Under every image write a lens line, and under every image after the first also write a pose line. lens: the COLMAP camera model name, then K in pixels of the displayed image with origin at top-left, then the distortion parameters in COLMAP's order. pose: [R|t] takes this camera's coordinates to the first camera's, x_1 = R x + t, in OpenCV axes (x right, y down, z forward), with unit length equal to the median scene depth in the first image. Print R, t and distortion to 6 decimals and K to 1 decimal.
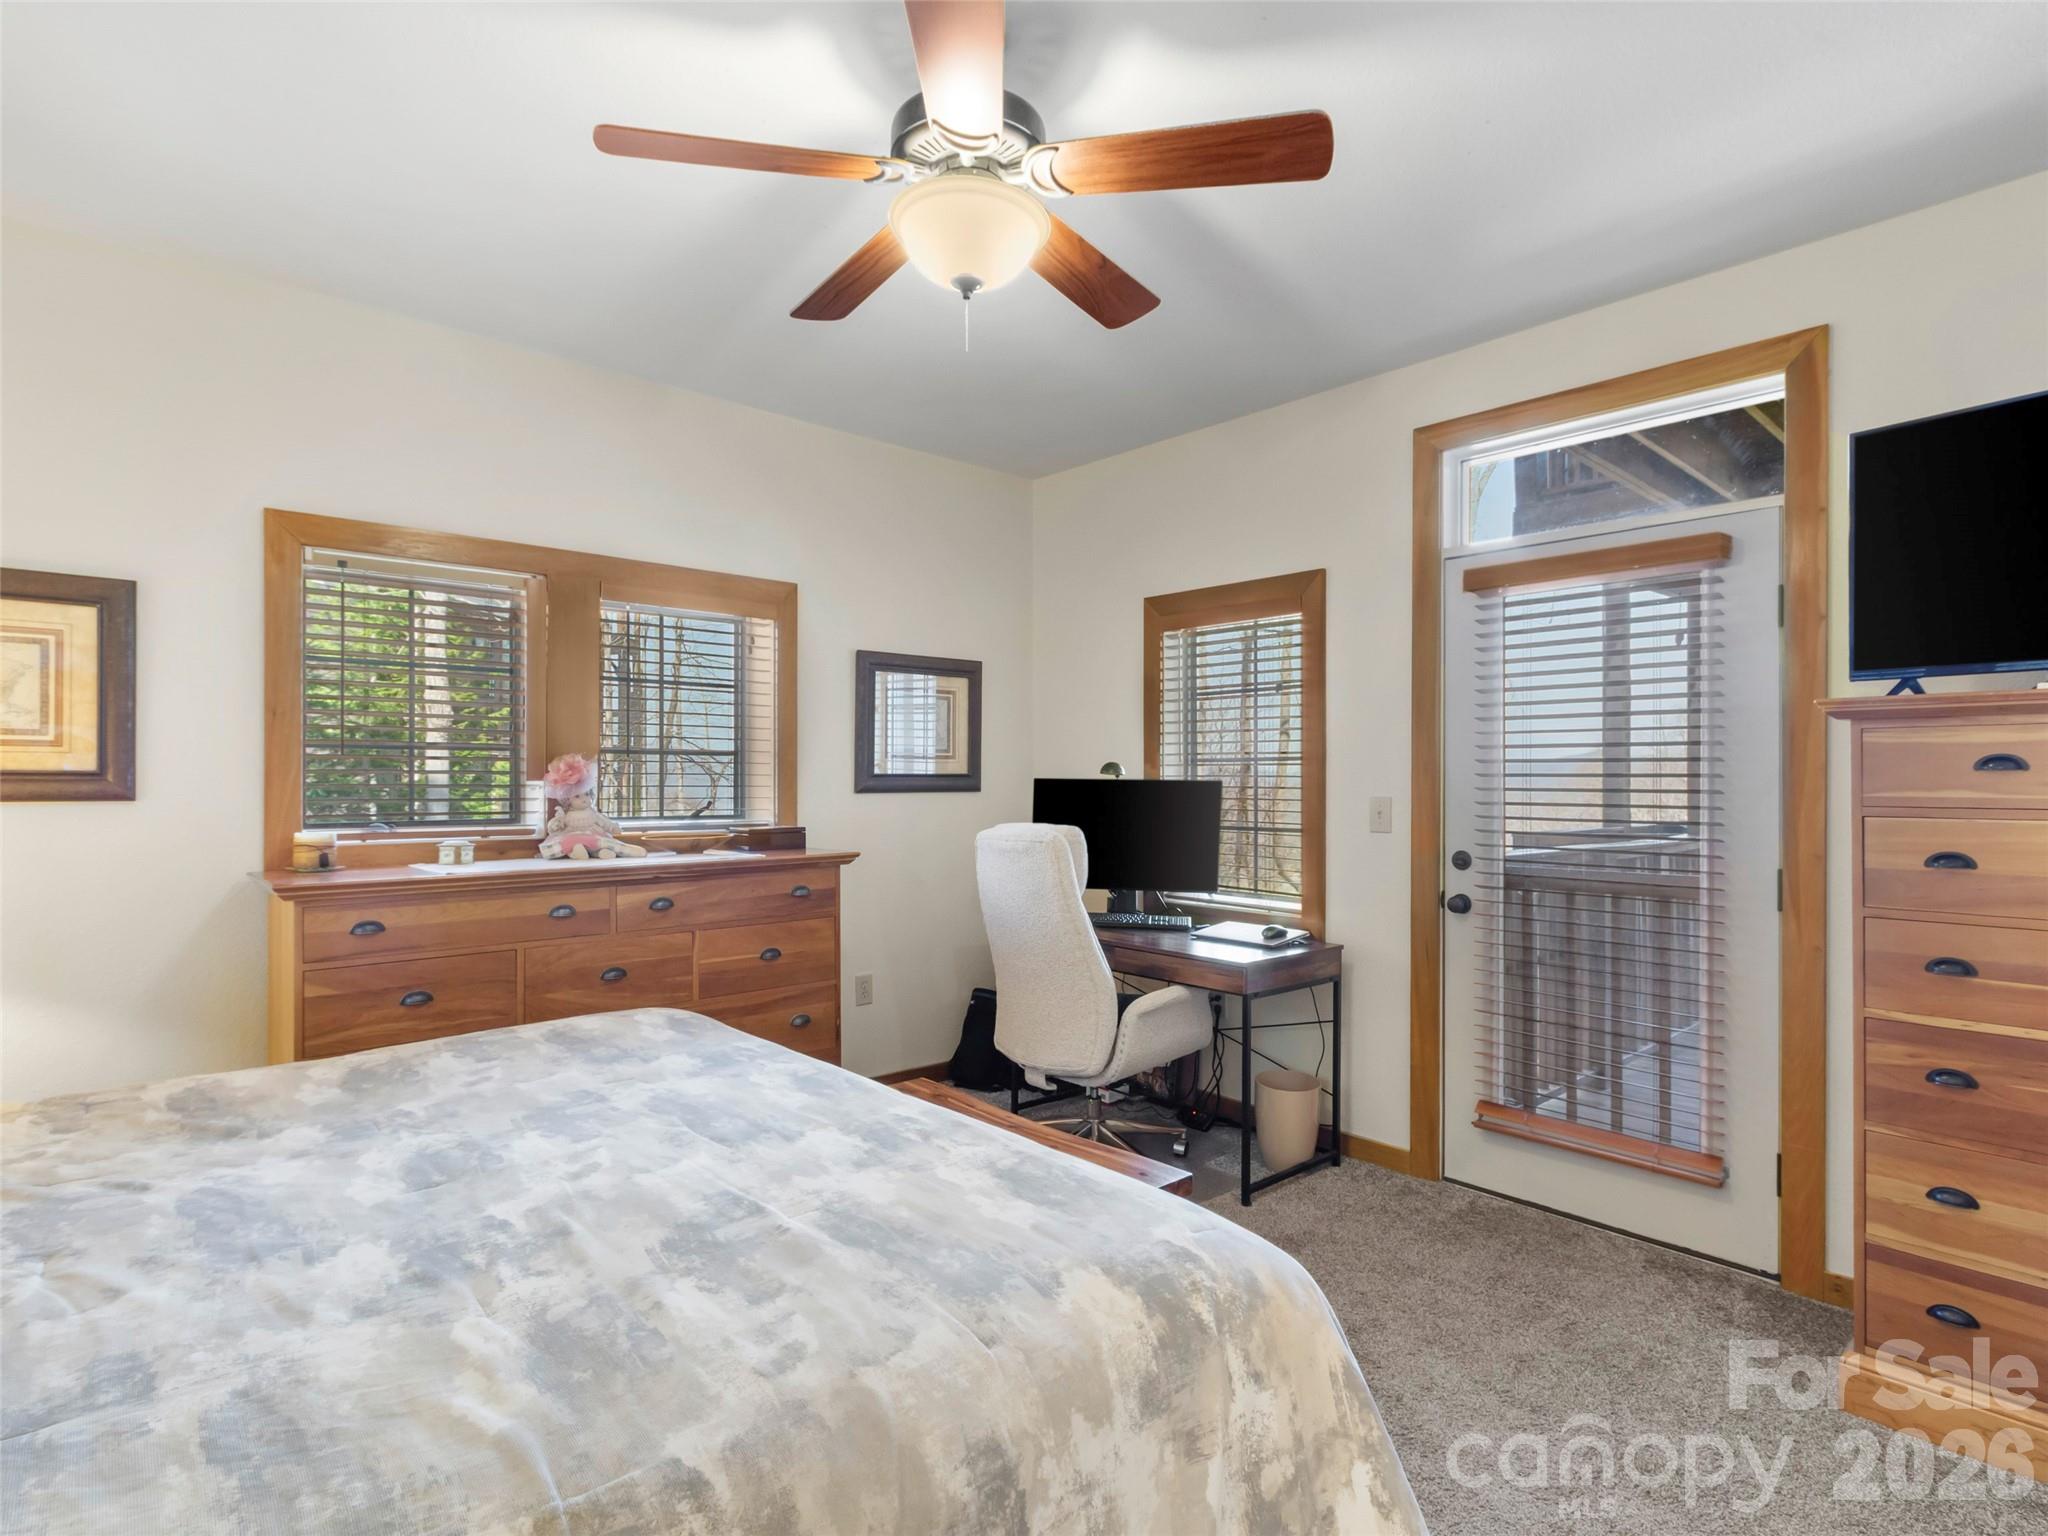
lens RADIAL K [[1076.1, 0, 1008.4], [0, 1076.1, 768.8], [0, 0, 1]] dist [0.005908, -0.002587]
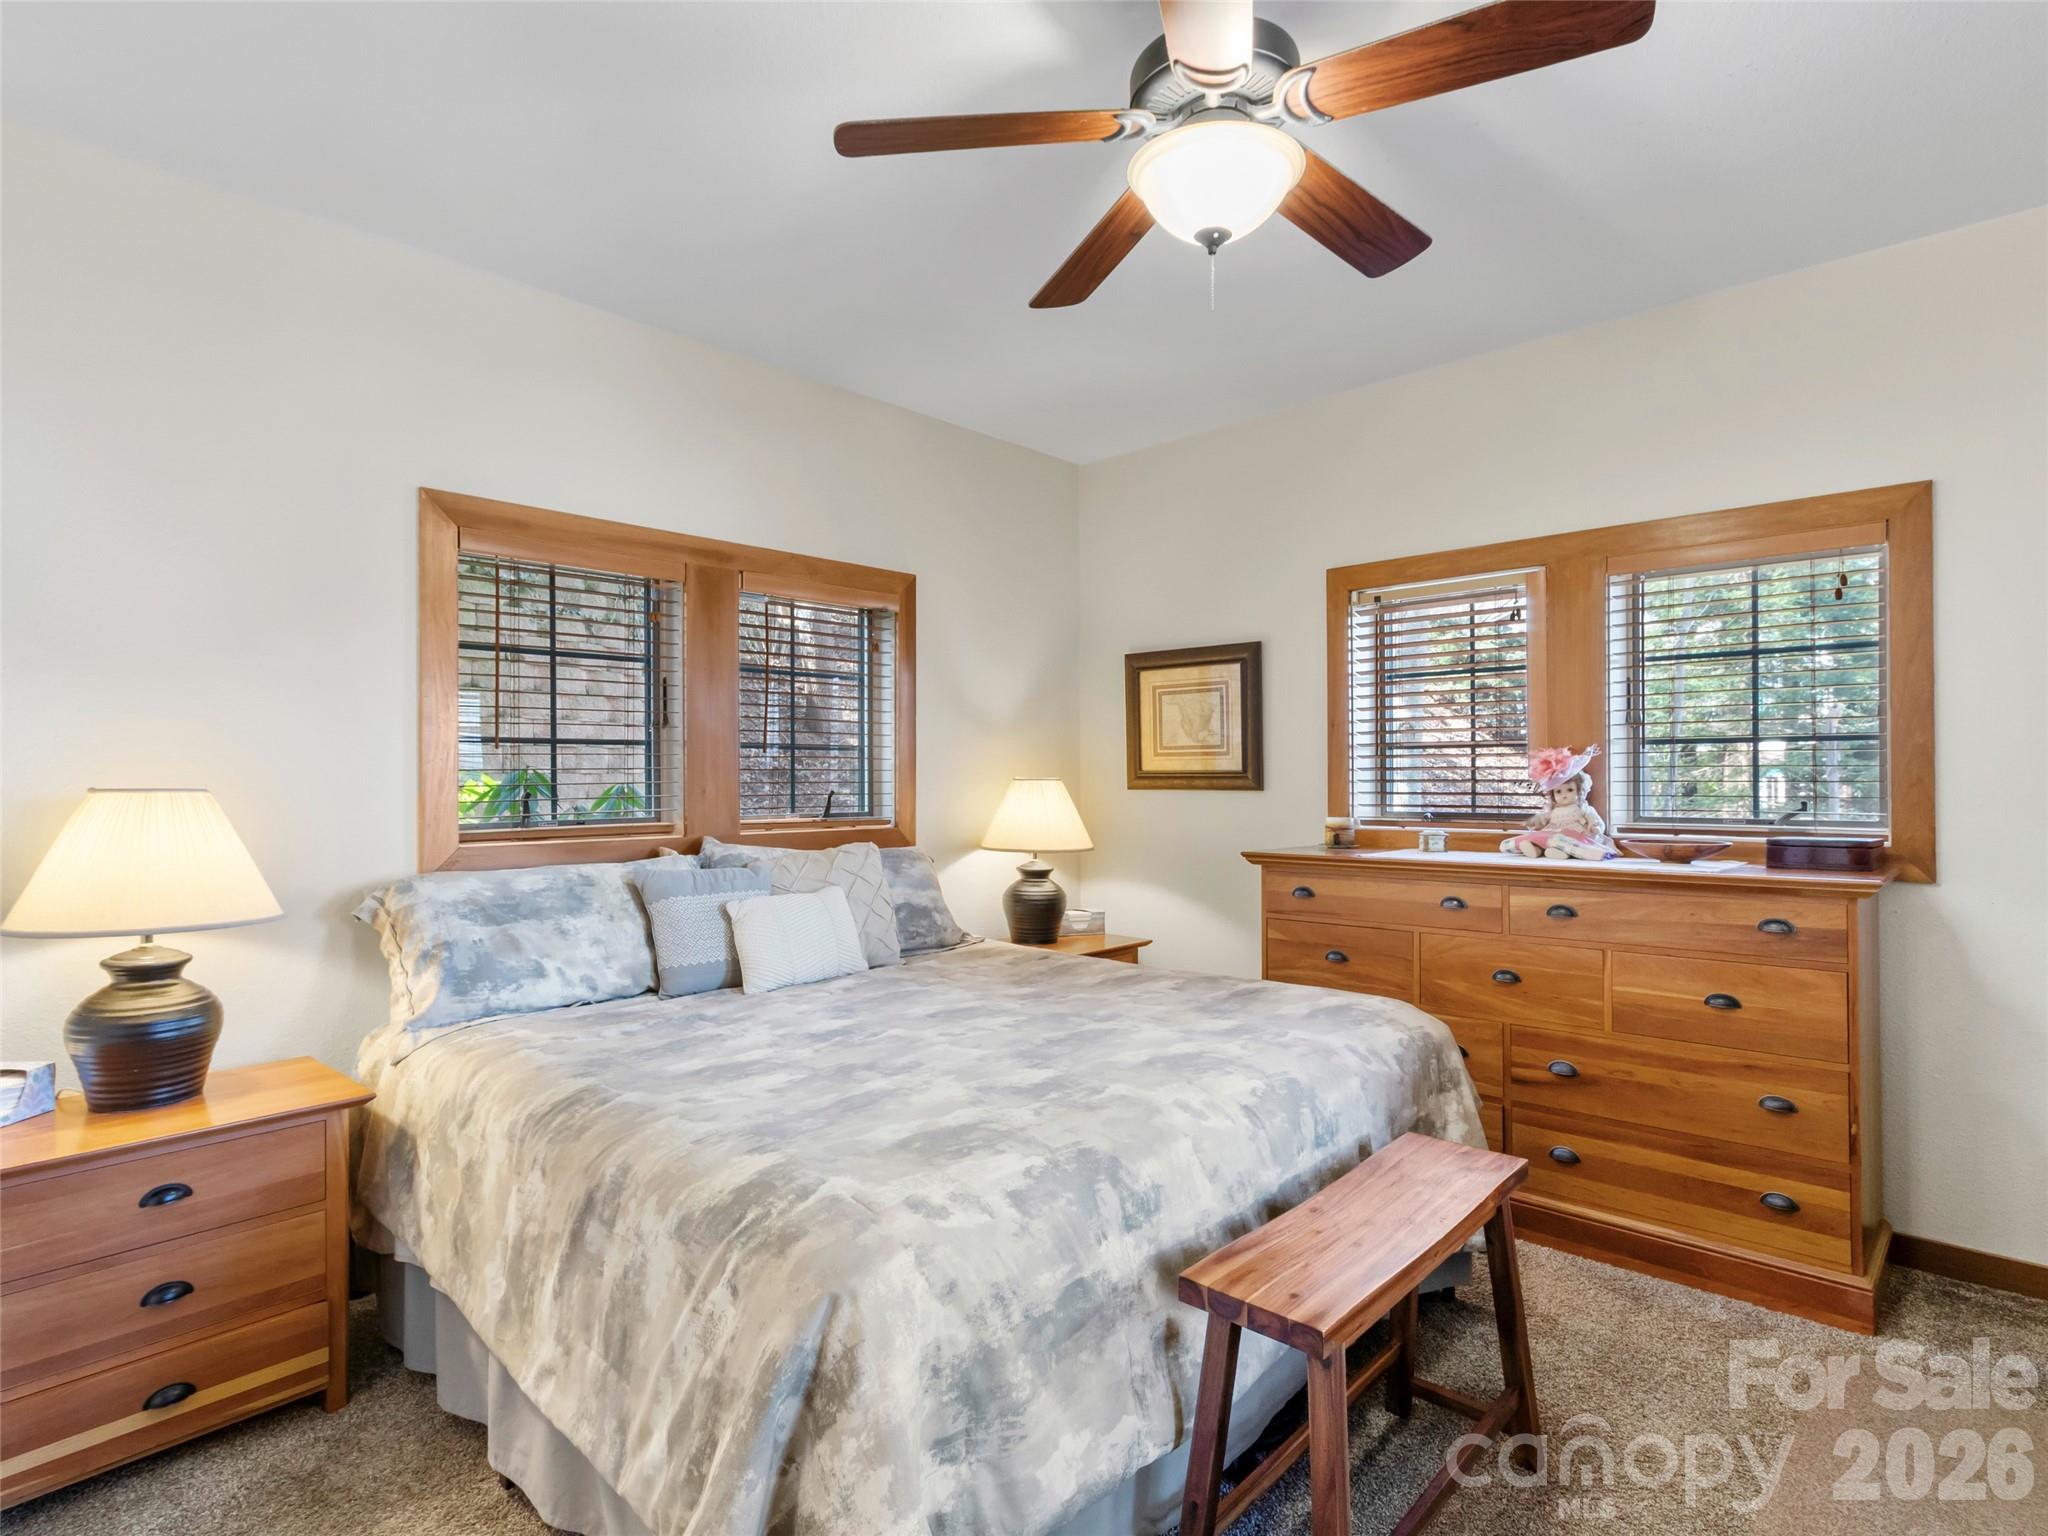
lens RADIAL K [[1076.1, 0, 1003.5], [0, 1076.1, 775.5], [0, 0, 1]] dist [0.005908, -0.002587]
pose [[0.065954, -0.003416, -0.997817, 0.659738], [0.014840, 0.999887, -0.002442, 0.007578], [0.997712, -0.014646, 0.065997, 0.570956]]
